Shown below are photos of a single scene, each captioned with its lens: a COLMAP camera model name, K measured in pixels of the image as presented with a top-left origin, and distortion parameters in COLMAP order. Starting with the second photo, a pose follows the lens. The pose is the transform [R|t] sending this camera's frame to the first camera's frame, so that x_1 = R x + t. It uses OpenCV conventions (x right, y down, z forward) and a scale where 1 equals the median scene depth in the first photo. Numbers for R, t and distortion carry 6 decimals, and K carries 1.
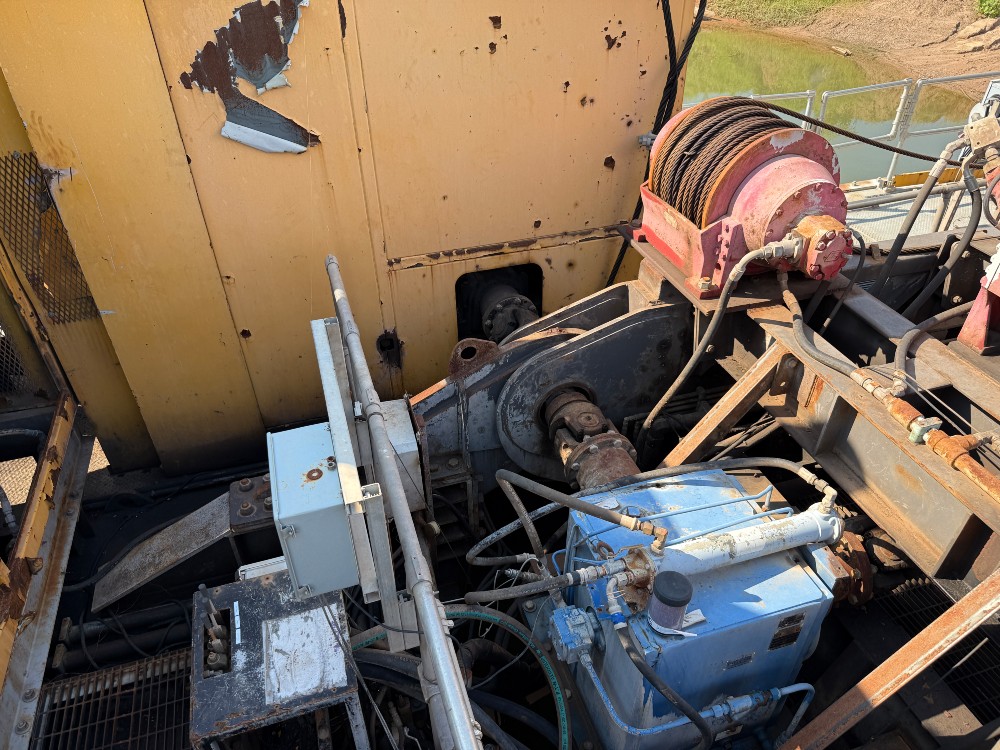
lens RADIAL K [[704.3, 0, 499.9], [0, 704.3, 389.4], [0, 0, 1]] dist [0.003854, 0.001633]
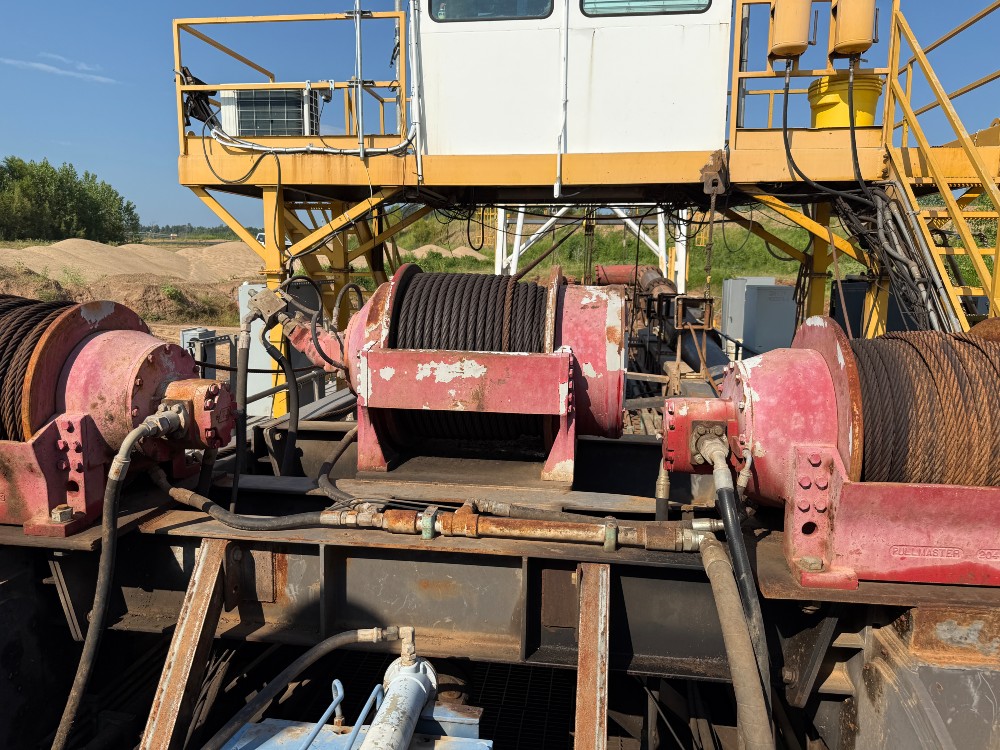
lens RADIAL K [[714.6, 0, 500.0], [0, 714.6, 375.0], [0, 0, 1]] dist [0.051259, -0.087720]
pose [[0.432444, -0.126312, 0.892770, -0.130645], [0.540171, 0.829083, -0.144350, 0.067084], [-0.721947, 0.544672, 0.426761, 0.359770]]
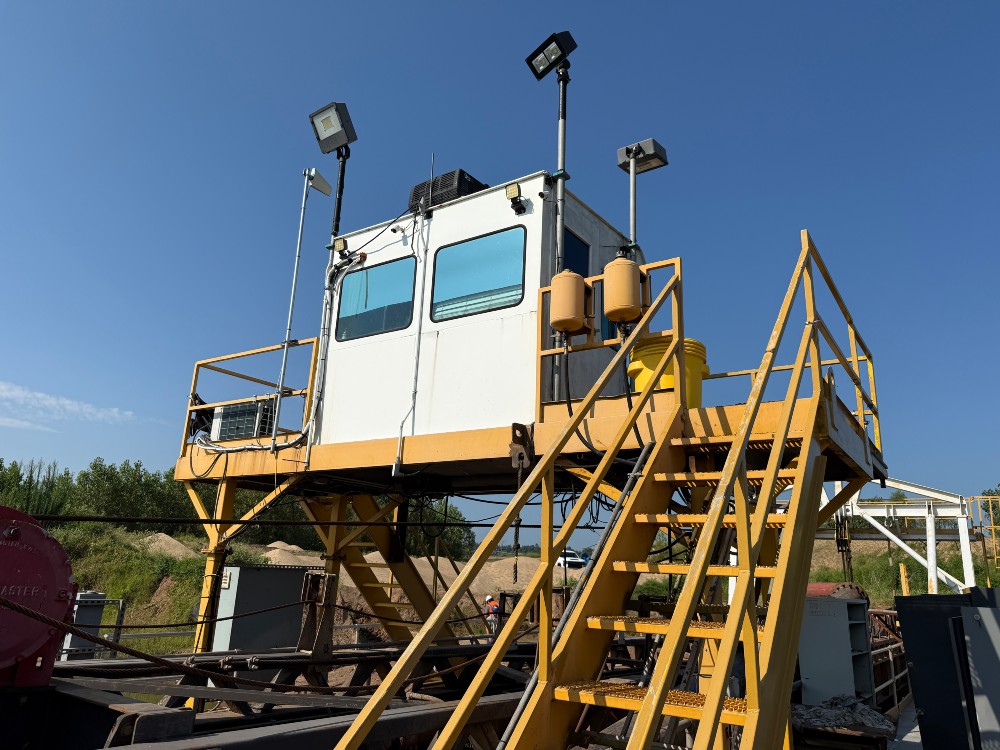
lens RADIAL K [[706.2, 0, 497.7], [0, 706.2, 363.1], [0, 0, 1]] dist [0.183468, -0.283222]
pose [[0.788971, 0.218083, 0.574426, 0.765756], [0.332971, 0.633957, -0.698018, 0.806424], [-0.516387, 0.741983, 0.427558, -0.474953]]
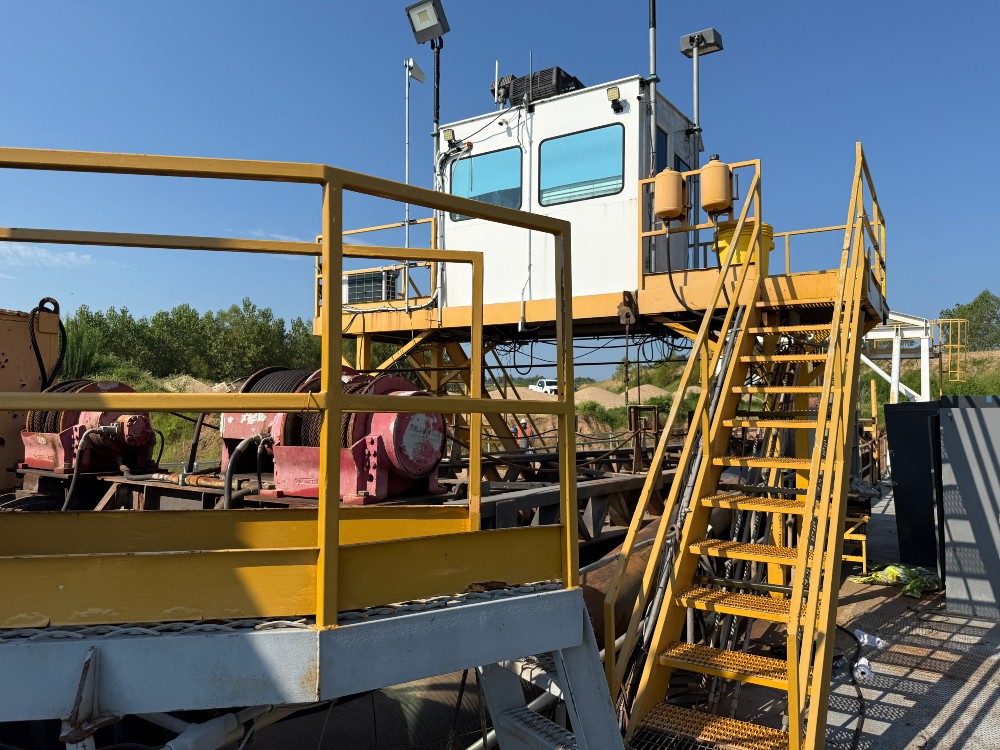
lens RADIAL K [[714.6, 0, 500.0], [0, 714.6, 375.0], [0, 0, 1]] dist [0.051259, -0.087720]
pose [[0.770148, 0.044869, 0.636285, 0.003356], [0.377362, 0.772185, -0.511204, 0.952438], [-0.514267, 0.633812, 0.577764, -0.610712]]
